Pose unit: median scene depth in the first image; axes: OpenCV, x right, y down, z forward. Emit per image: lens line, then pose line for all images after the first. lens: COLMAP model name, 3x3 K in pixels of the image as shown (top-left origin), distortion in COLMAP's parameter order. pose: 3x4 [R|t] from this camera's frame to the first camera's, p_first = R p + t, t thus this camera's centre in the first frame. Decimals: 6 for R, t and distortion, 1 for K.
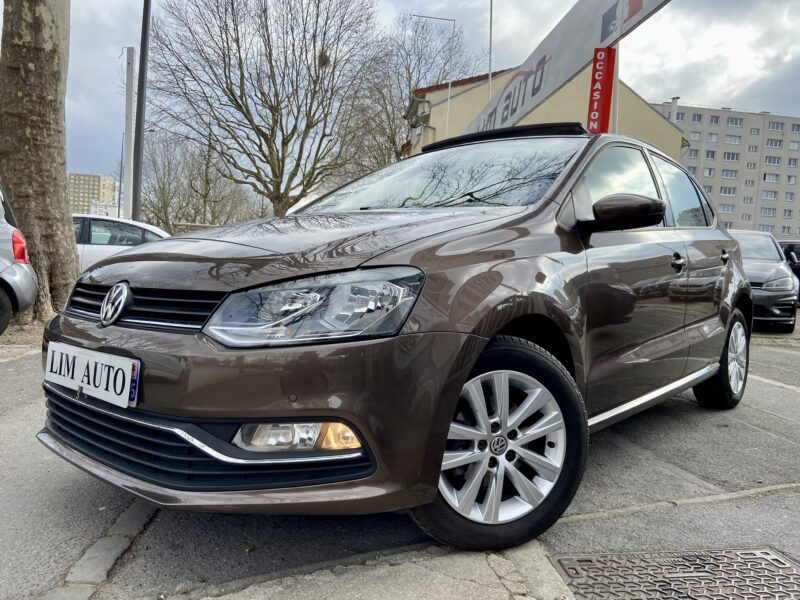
lens RADIAL K [[604.9, 0, 401.8], [0, 604.9, 297.1], [0, 0, 1]] dist [0.141531, -0.172121]
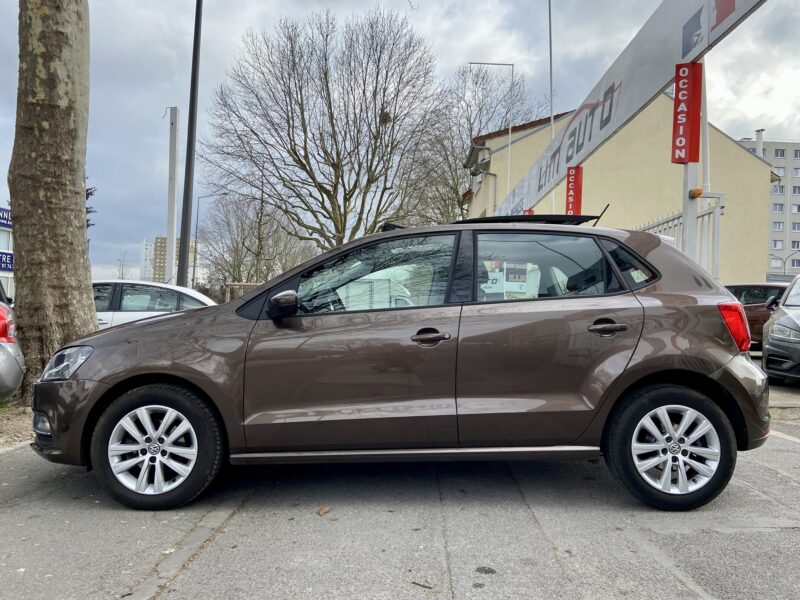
lens RADIAL K [[600.0, 0, 403.2], [0, 600.0, 299.2], [0, 0, 1]] dist [0.134418, -0.197584]
pose [[0.993354, -0.027674, -0.111726, 0.007156], [0.018945, 0.996739, -0.078439, -0.006609], [0.113533, 0.075801, 0.990638, 0.039050]]
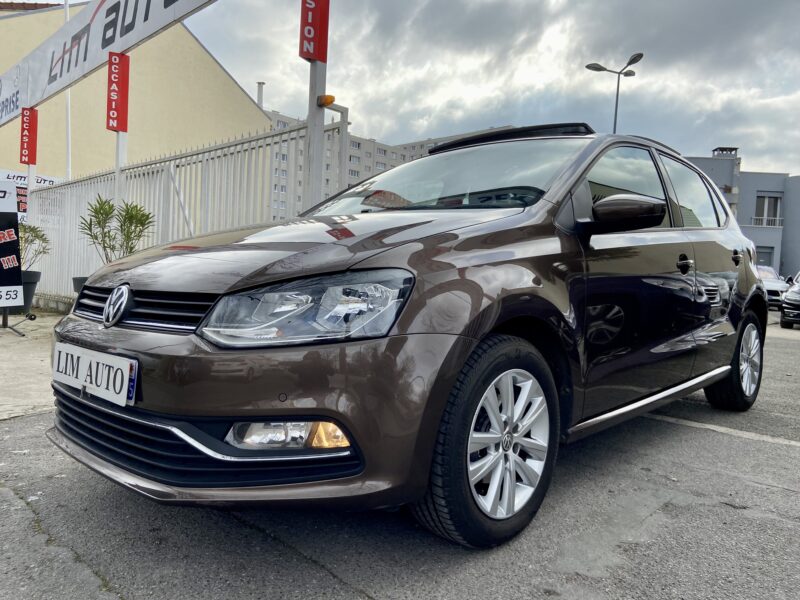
lens RADIAL K [[603.2, 0, 398.6], [0, 603.2, 312.4], [0, 0, 1]] dist [0.091197, -0.000408]
pose [[0.999453, -0.000353, -0.033054, 0.206059], [0.001047, 0.999779, 0.021006, 0.008144], [0.033039, -0.021029, 0.999233, -0.021083]]
